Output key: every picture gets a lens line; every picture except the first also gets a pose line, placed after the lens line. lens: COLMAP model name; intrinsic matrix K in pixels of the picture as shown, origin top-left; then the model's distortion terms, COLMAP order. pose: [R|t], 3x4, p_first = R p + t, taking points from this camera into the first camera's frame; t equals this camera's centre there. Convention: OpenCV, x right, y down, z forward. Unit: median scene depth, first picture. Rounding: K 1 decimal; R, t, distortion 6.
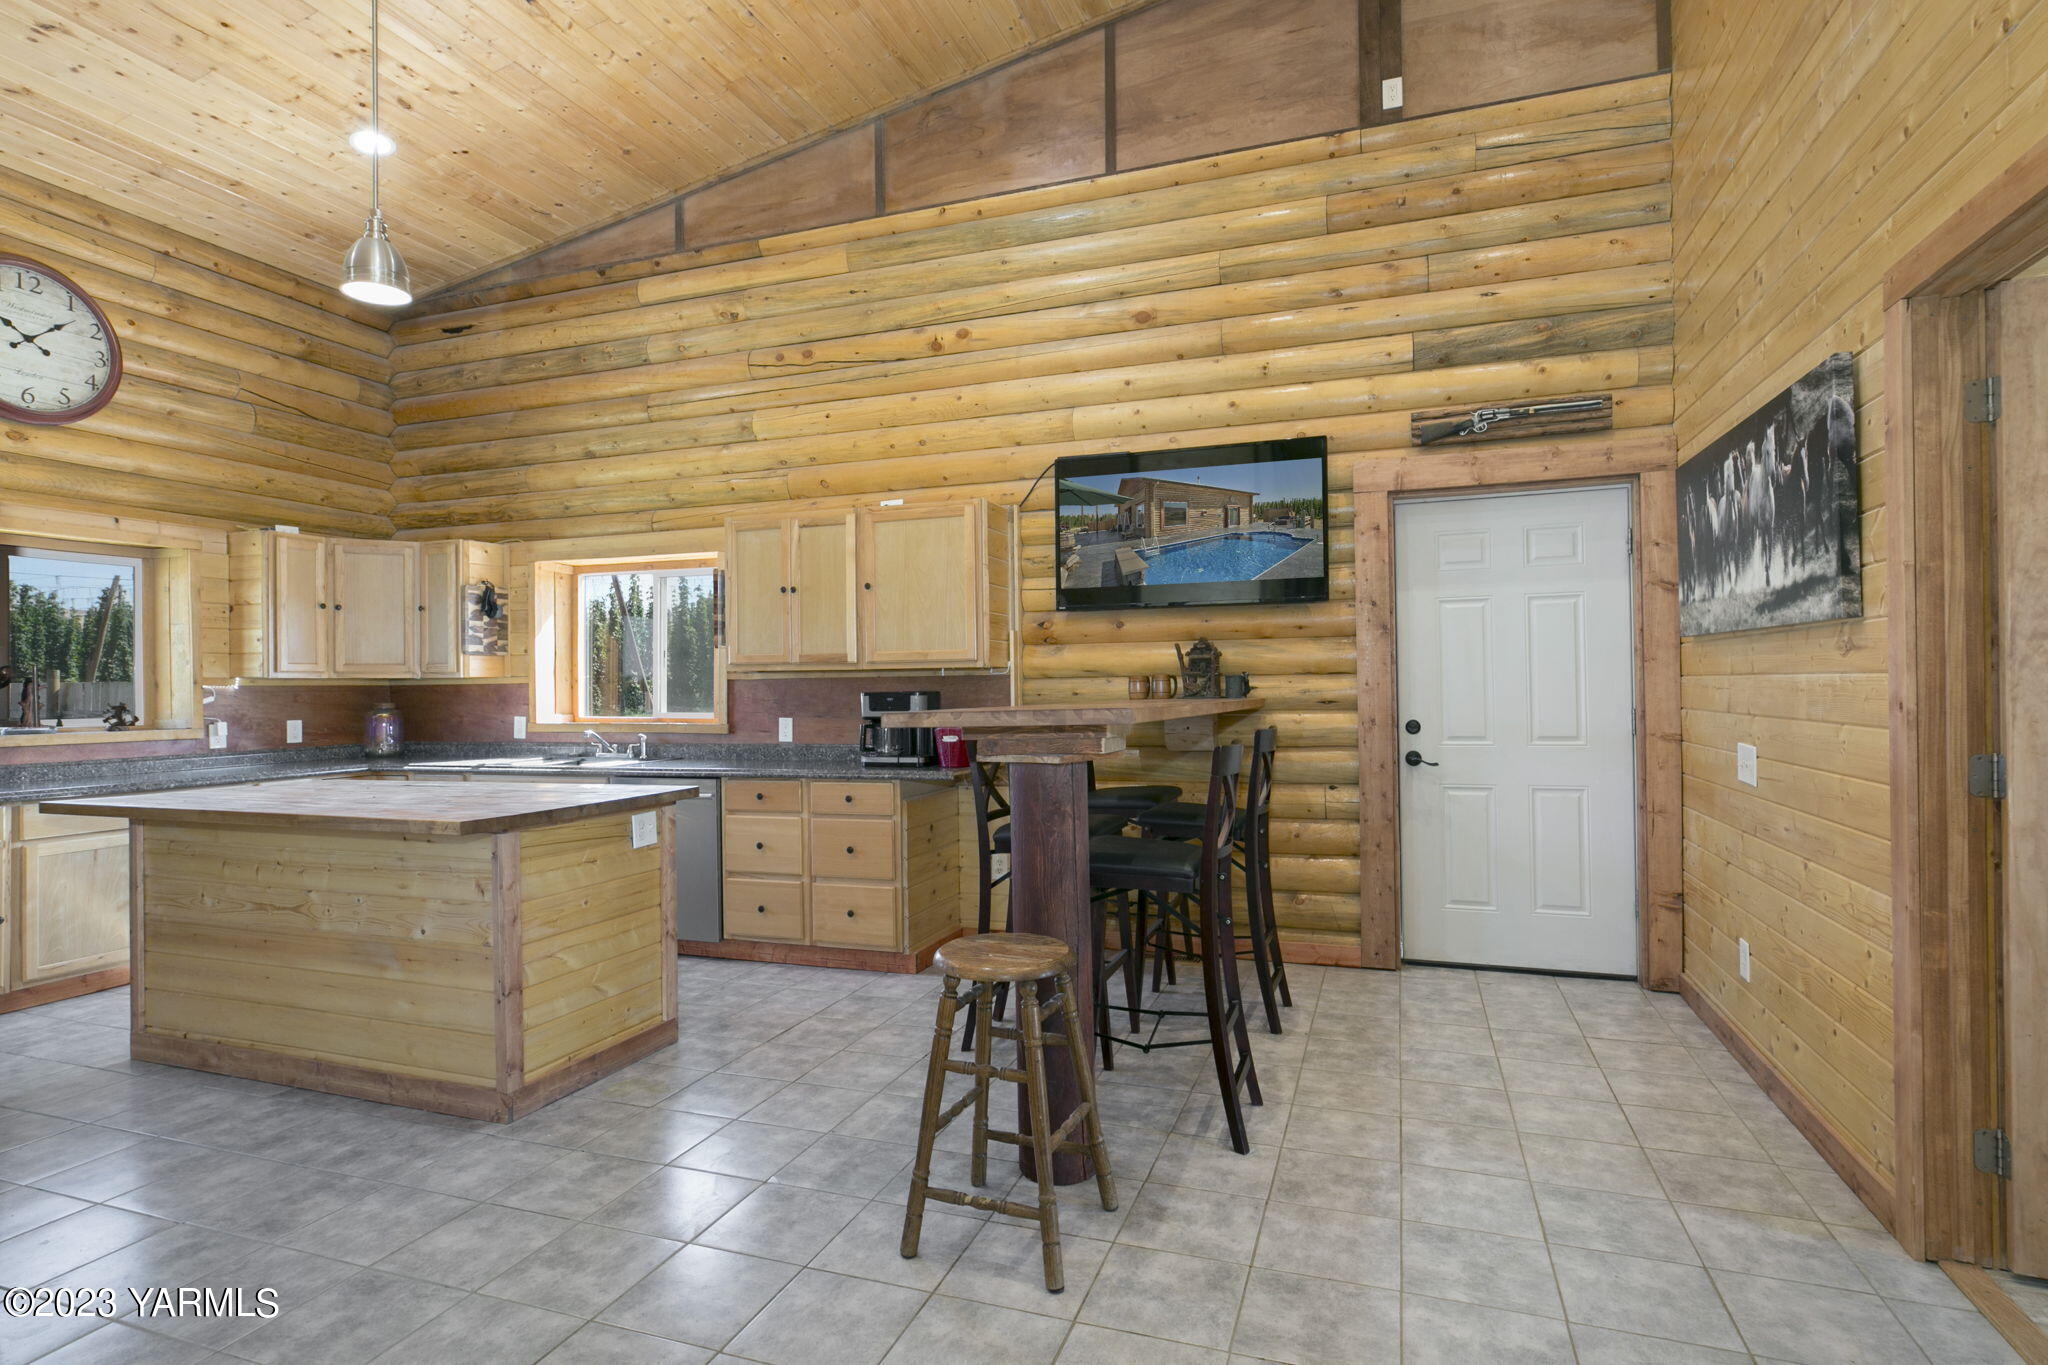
lens RADIAL K [[1039.1, 0, 1025.9], [0, 1039.1, 680.2], [0, 0, 1]] dist [-0.009238, 0.000811]
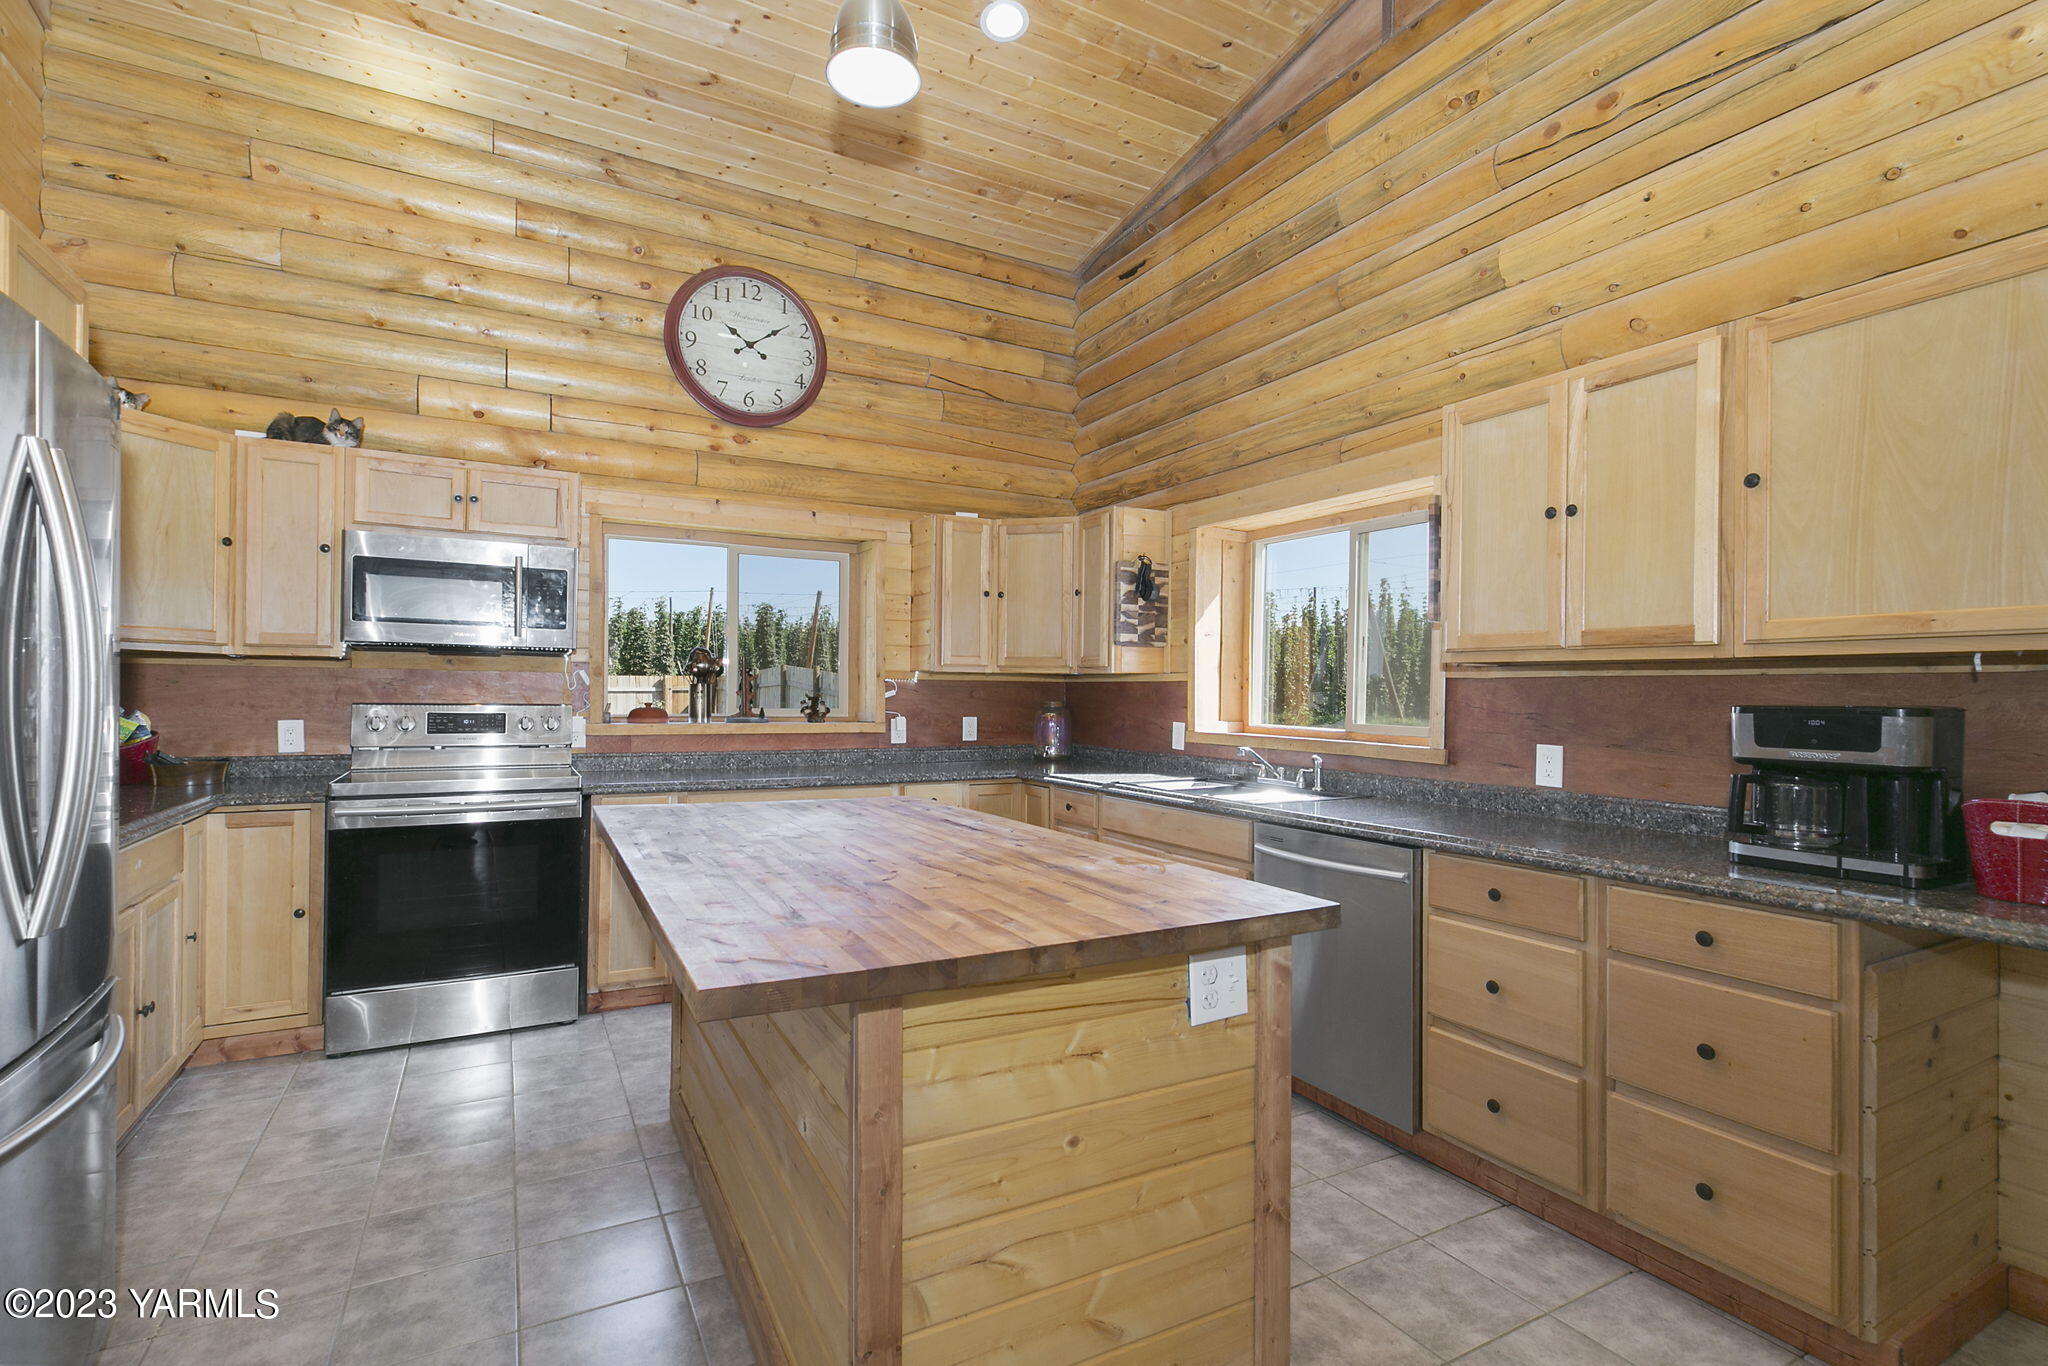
lens RADIAL K [[945.6, 0, 1026.8], [0, 945.6, 691.0], [0, 0, 1]] dist [0.007786, -0.000659]
pose [[0.749218, 0.018884, -0.662055, -0.101614], [-0.015673, 0.999819, 0.010781, 0.005100], [0.662139, 0.002299, 0.749378, 0.416912]]
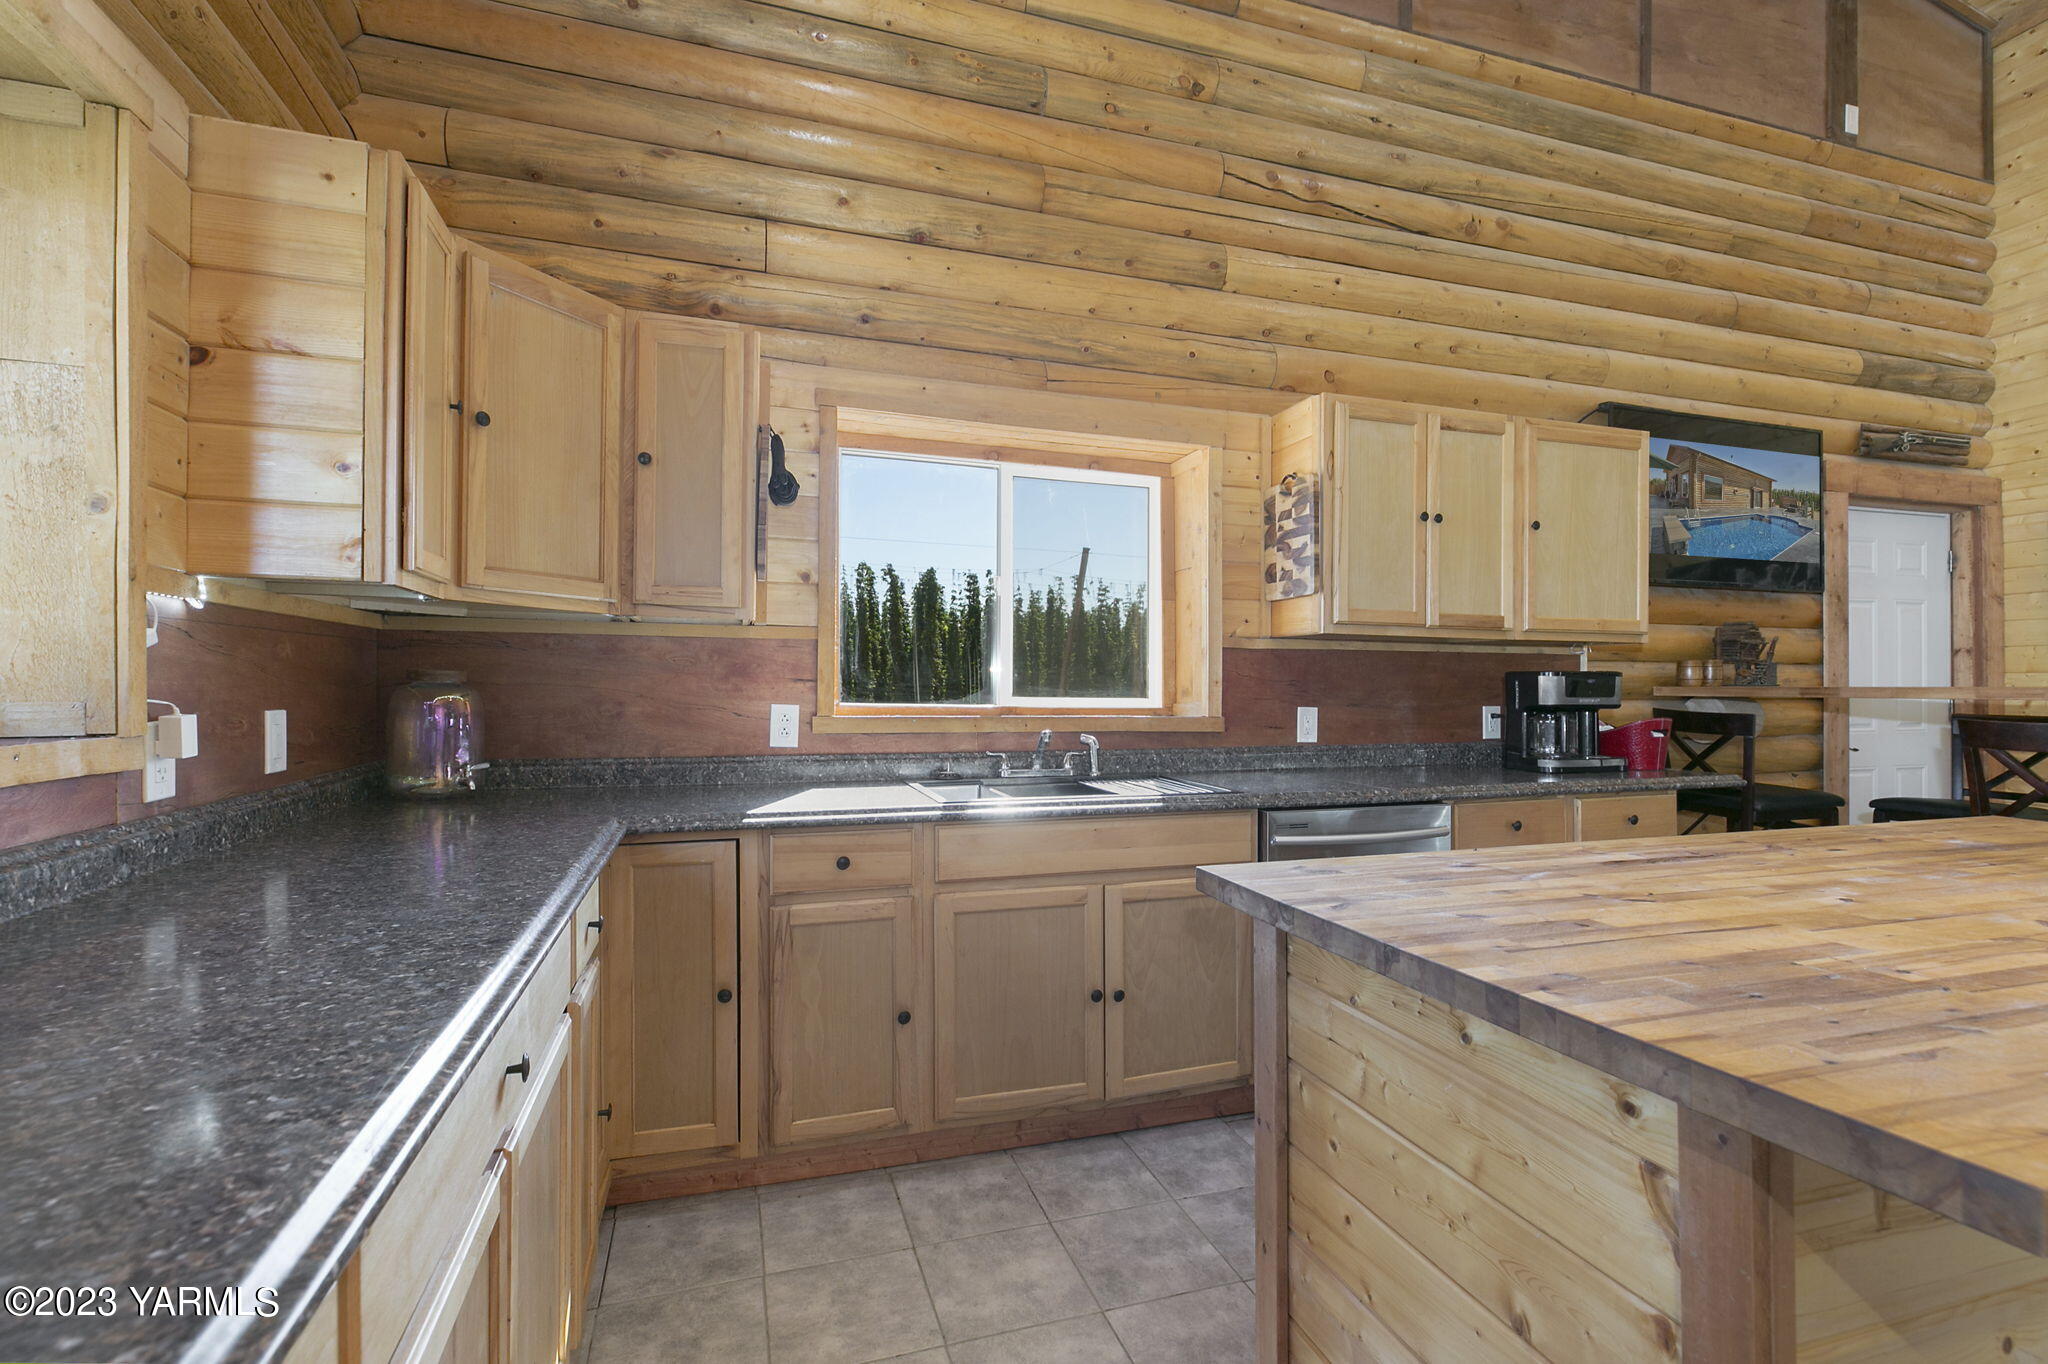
lens RADIAL K [[945.6, 0, 1021.0], [0, 945.6, 678.2], [0, 0, 1]] dist [0.007786, -0.000659]
pose [[0.793302, 0.023191, 0.608387, -0.763339], [-0.020337, 0.999726, -0.011591, 0.028484], [-0.608489, -0.003177, 0.793556, 0.629277]]
